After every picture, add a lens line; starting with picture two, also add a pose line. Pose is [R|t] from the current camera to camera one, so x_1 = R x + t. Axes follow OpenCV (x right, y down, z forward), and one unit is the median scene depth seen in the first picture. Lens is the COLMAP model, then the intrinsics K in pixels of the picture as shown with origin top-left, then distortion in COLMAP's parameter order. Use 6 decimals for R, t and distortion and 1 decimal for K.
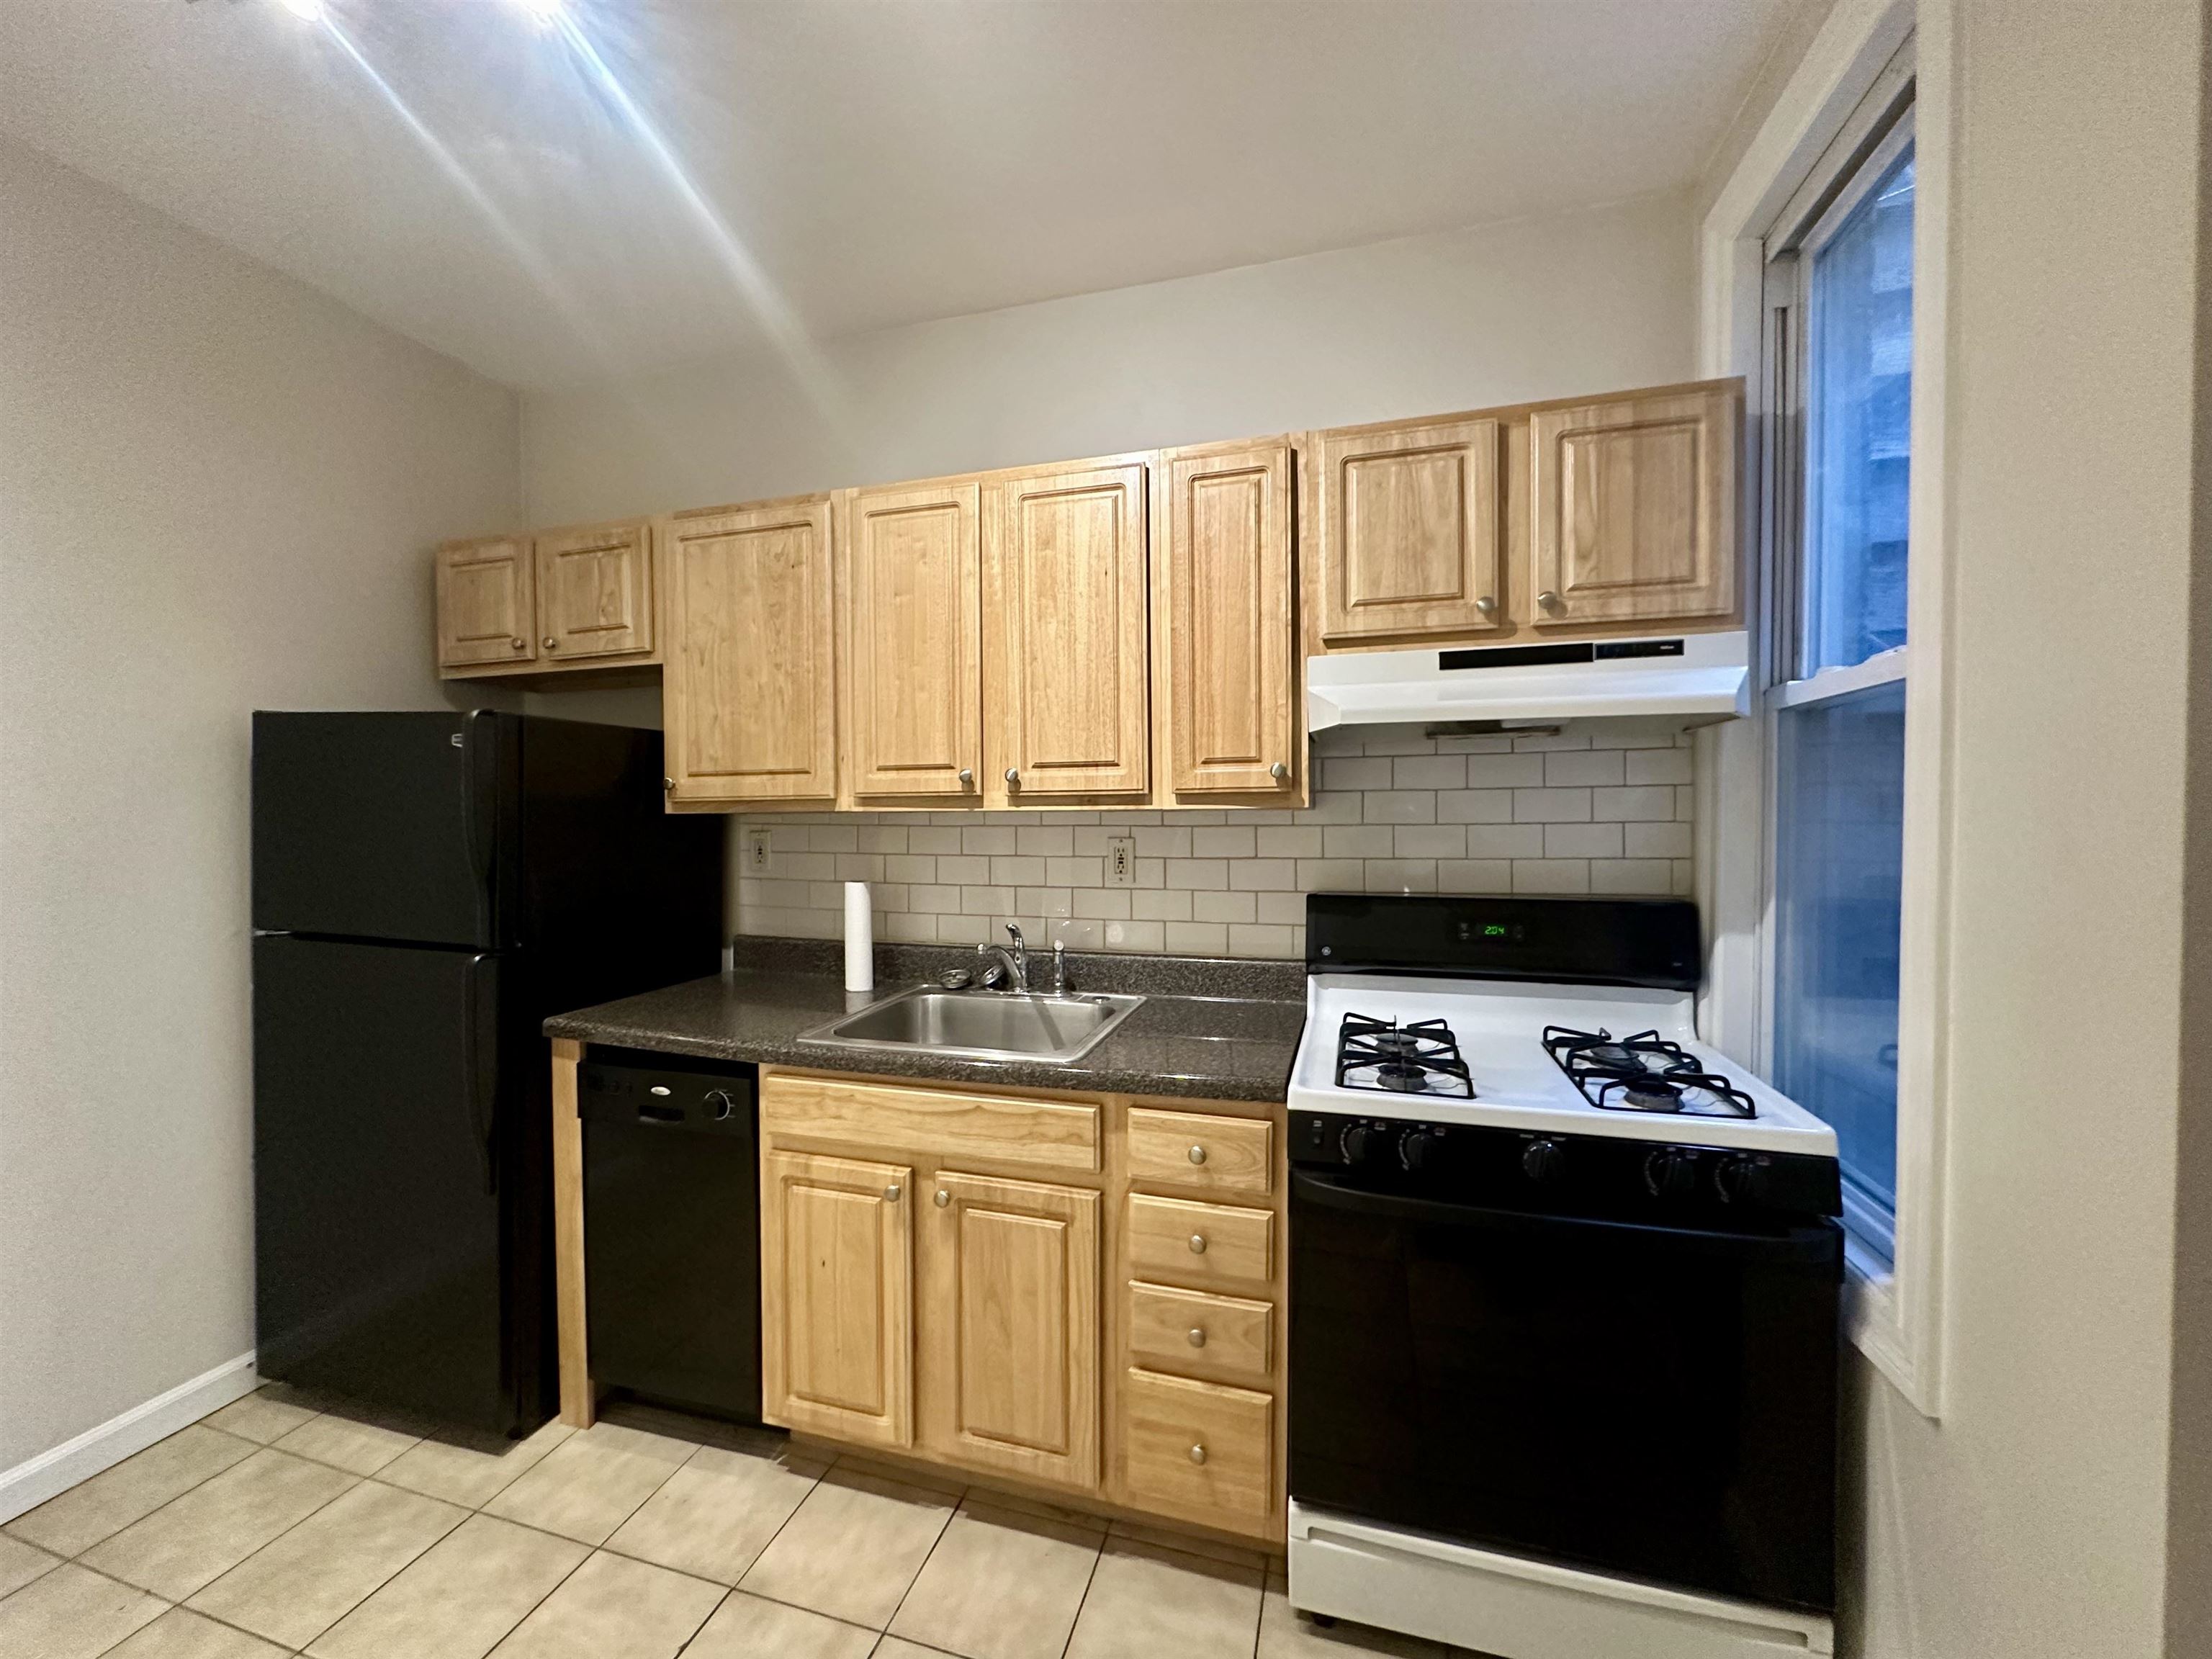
lens RADIAL K [[874.7, 0, 1106.9], [0, 874.7, 826.9], [0, 0, 1]] dist [-0.004295, 0.000225]
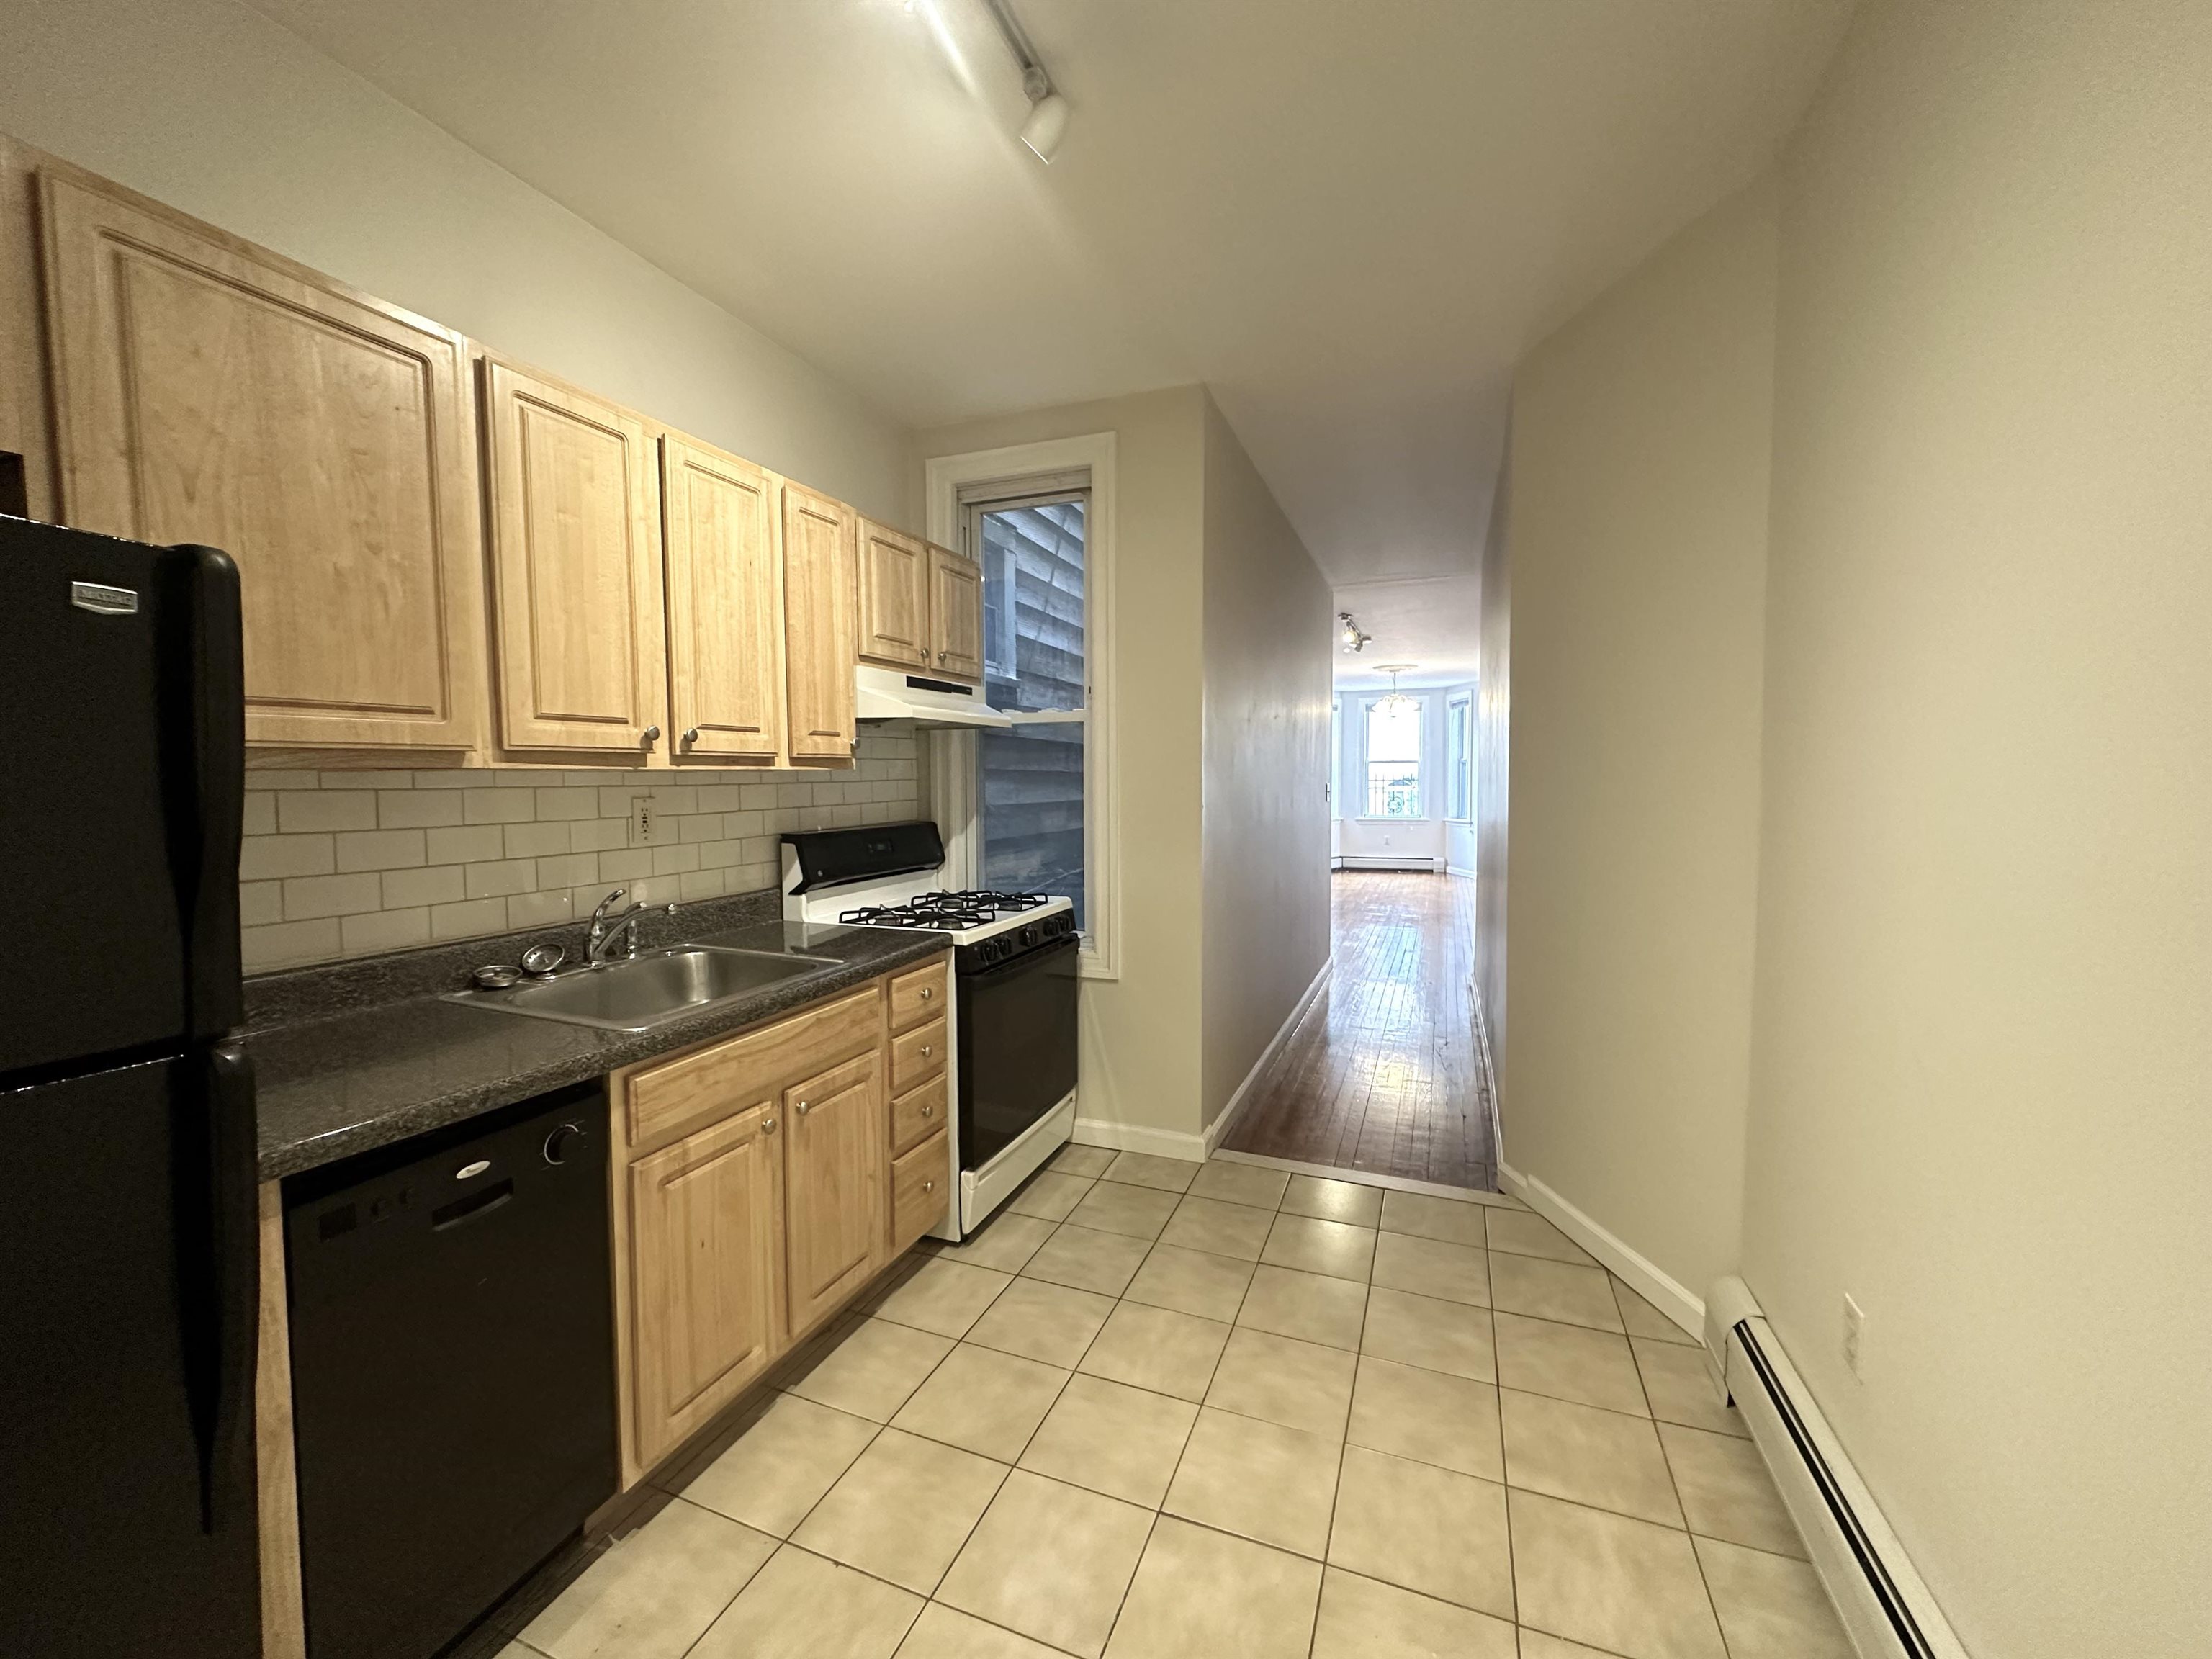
lens RADIAL K [[874.7, 0, 1113.1], [0, 874.7, 827.8], [0, 0, 1]] dist [-0.004295, 0.000225]
pose [[0.081954, -0.055451, 0.995092, -1.159803], [0.020140, 0.998339, 0.053973, 0.004480], [-0.996433, 0.015618, 0.082935, 0.449101]]
